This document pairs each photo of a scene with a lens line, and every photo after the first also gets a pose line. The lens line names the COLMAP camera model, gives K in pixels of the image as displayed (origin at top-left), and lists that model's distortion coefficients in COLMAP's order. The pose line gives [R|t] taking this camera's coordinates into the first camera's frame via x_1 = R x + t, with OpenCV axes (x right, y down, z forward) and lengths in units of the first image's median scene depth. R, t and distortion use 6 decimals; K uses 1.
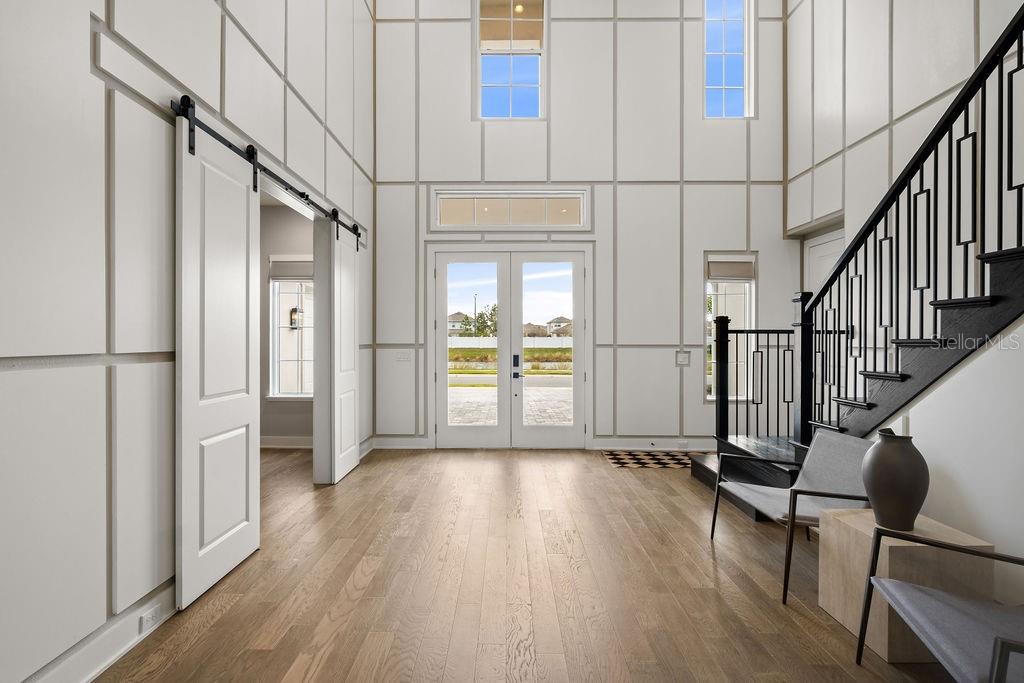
lens RADIAL K [[490.6, 0, 499.1], [0, 490.6, 341.4], [0, 0, 1]] dist [-0.006188, 0.003372]
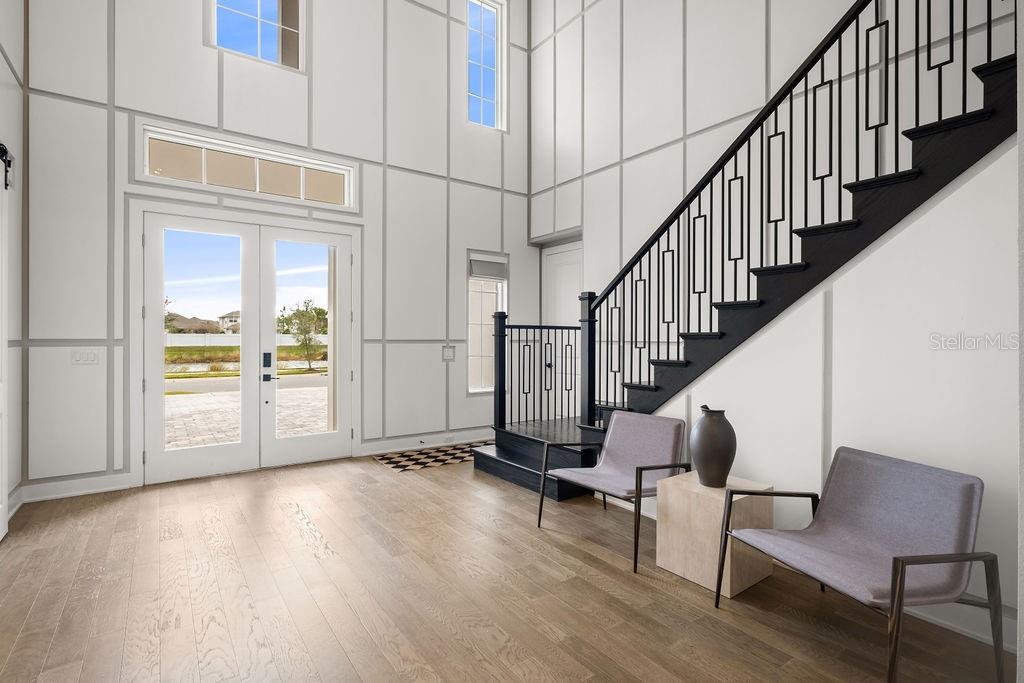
lens RADIAL K [[490.6, 0, 505.3], [0, 490.6, 338.1], [0, 0, 1]] dist [-0.006188, 0.003372]
pose [[0.810780, -0.000121, 0.585351, -0.123355], [0.000610, 1.000000, -0.000638, 0.004180], [-0.585351, 0.000874, 0.810780, 0.115164]]
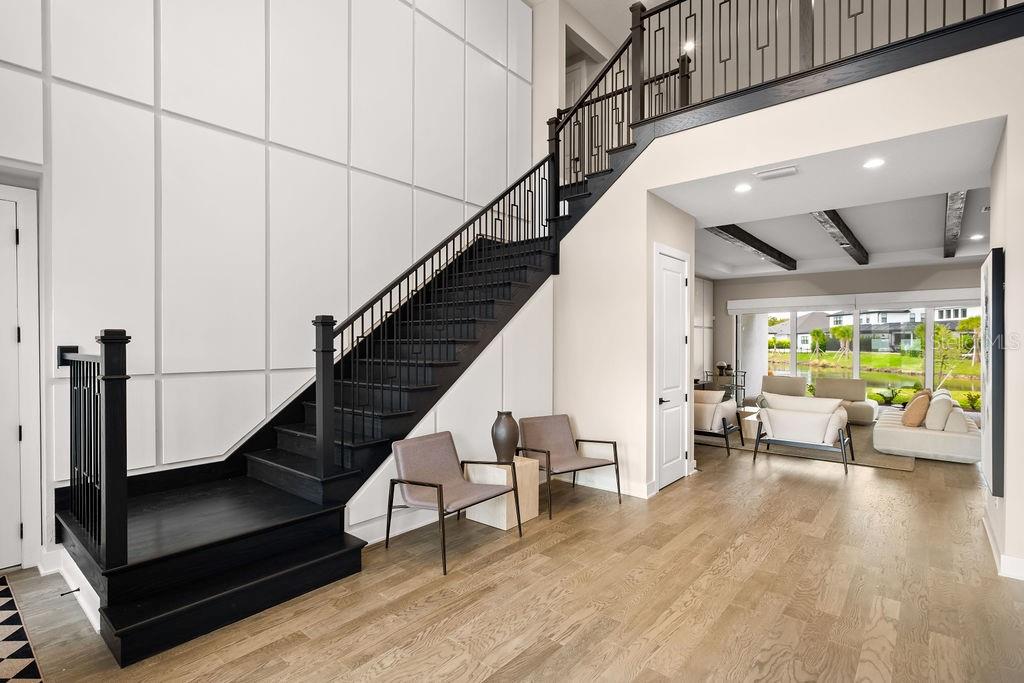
lens RADIAL K [[490.6, 0, 516.0], [0, 490.6, 342.5], [0, 0, 1]] dist [-0.006188, 0.003372]
pose [[-0.770928, -0.001026, 0.636921, -0.156714], [0.002227, 0.999988, 0.004306, -0.031623], [-0.636918, 0.004738, -0.770917, 0.909508]]
